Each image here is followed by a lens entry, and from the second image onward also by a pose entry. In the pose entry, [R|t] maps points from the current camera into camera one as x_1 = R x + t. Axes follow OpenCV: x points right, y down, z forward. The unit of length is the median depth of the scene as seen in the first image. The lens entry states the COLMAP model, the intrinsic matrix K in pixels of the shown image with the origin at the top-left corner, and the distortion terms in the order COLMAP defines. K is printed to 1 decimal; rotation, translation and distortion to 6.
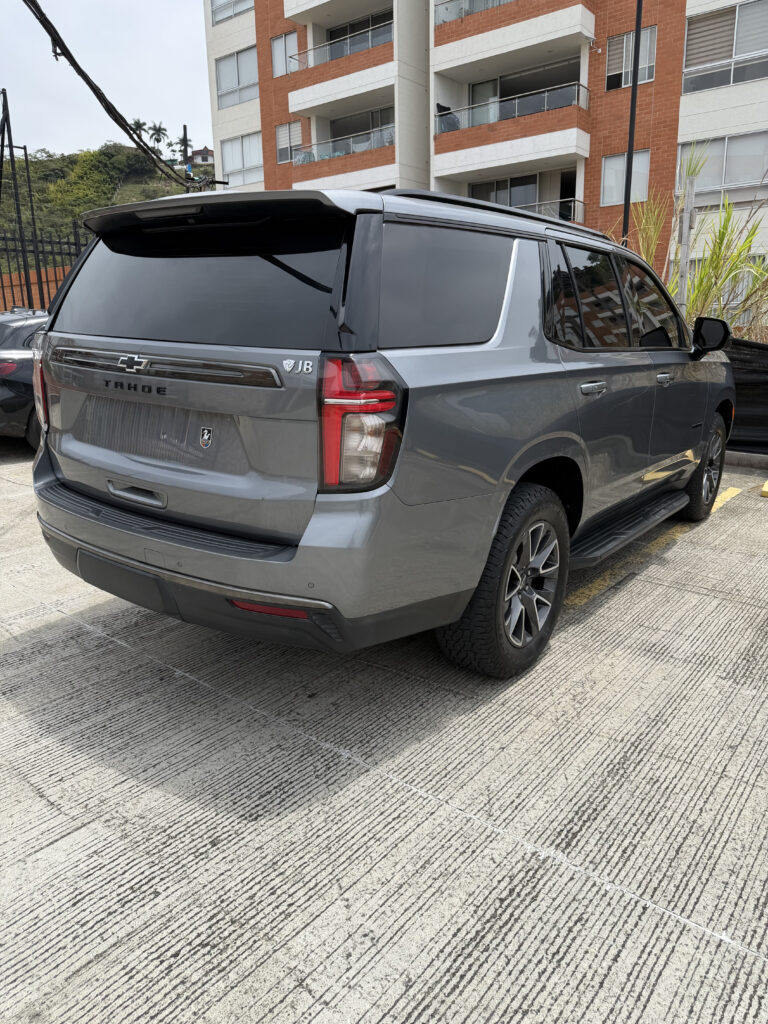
lens RADIAL K [[727.8, 0, 380.4], [0, 727.8, 506.1], [0, 0, 1]] dist [0.001149, -0.005051]
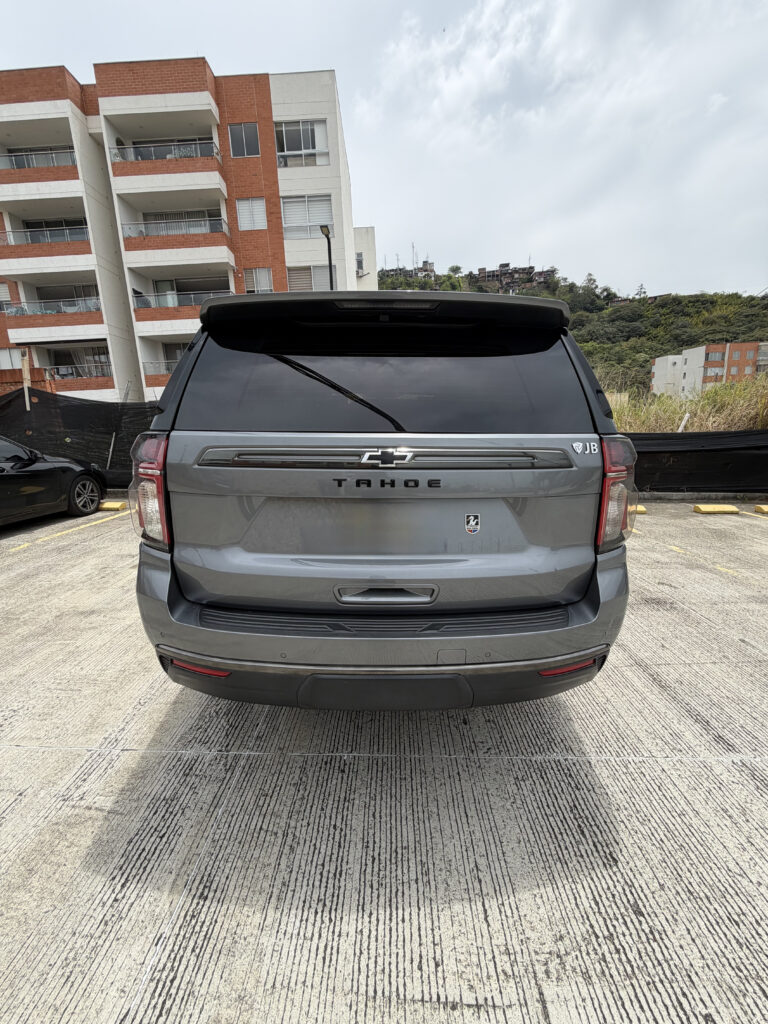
lens RADIAL K [[404.8, 0, 383.9], [0, 404.8, 509.1], [0, 0, 1]] dist [-0.001511, 0.000231]
pose [[0.794359, -0.137434, 0.591697, -0.077792], [0.168972, 0.985619, 0.002083, -0.015884], [-0.583474, 0.098326, 0.806158, 0.069996]]
